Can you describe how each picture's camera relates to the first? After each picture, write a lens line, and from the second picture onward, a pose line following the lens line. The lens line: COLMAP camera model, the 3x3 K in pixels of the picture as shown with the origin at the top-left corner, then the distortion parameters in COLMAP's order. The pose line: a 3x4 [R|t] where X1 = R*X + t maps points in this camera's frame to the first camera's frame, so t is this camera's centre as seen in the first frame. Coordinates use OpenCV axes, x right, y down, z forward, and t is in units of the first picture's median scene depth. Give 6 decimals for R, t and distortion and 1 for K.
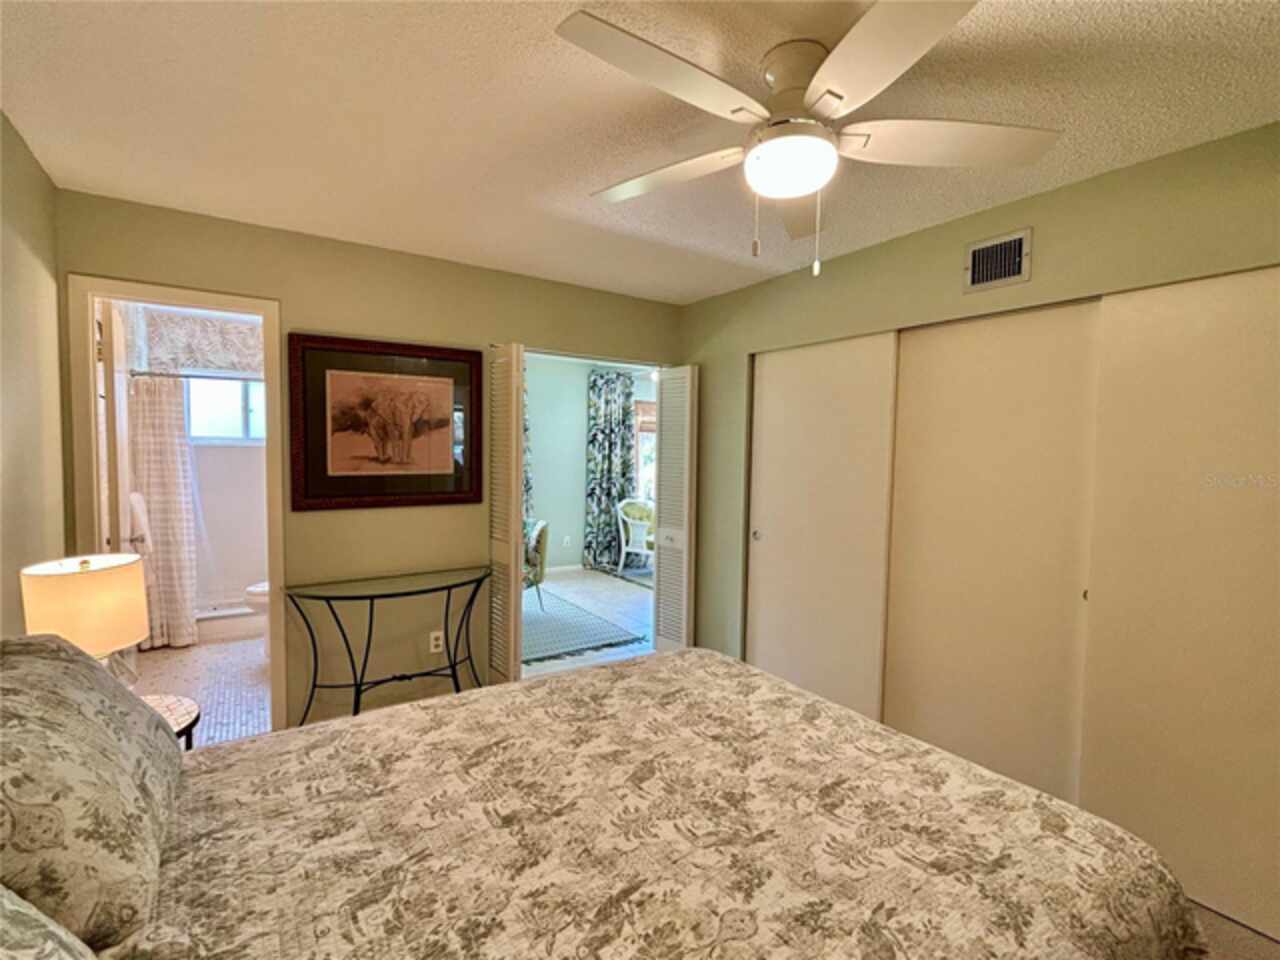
lens RADIAL K [[591.6, 0, 635.5], [0, 591.6, 481.3], [0, 0, 1]] dist [-0.005083, 0.006715]
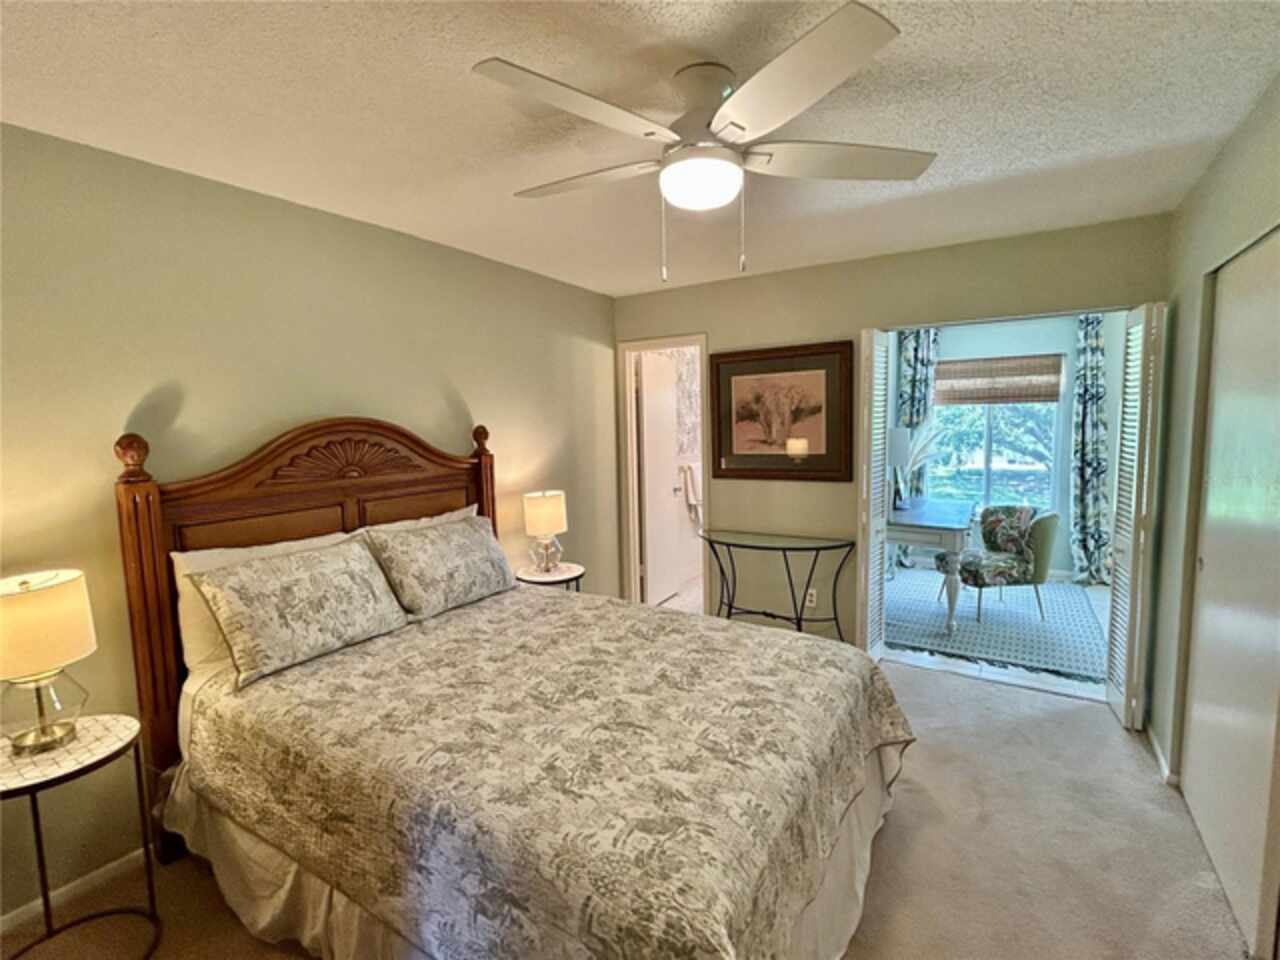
lens RADIAL K [[591.6, 0, 635.5], [0, 591.6, 481.3], [0, 0, 1]] dist [-0.005083, 0.006715]
pose [[0.402037, 0.064605, -0.913341, 0.794762], [-0.019997, 0.997889, 0.061783, -0.032370], [0.915405, -0.006575, 0.402480, 0.292895]]
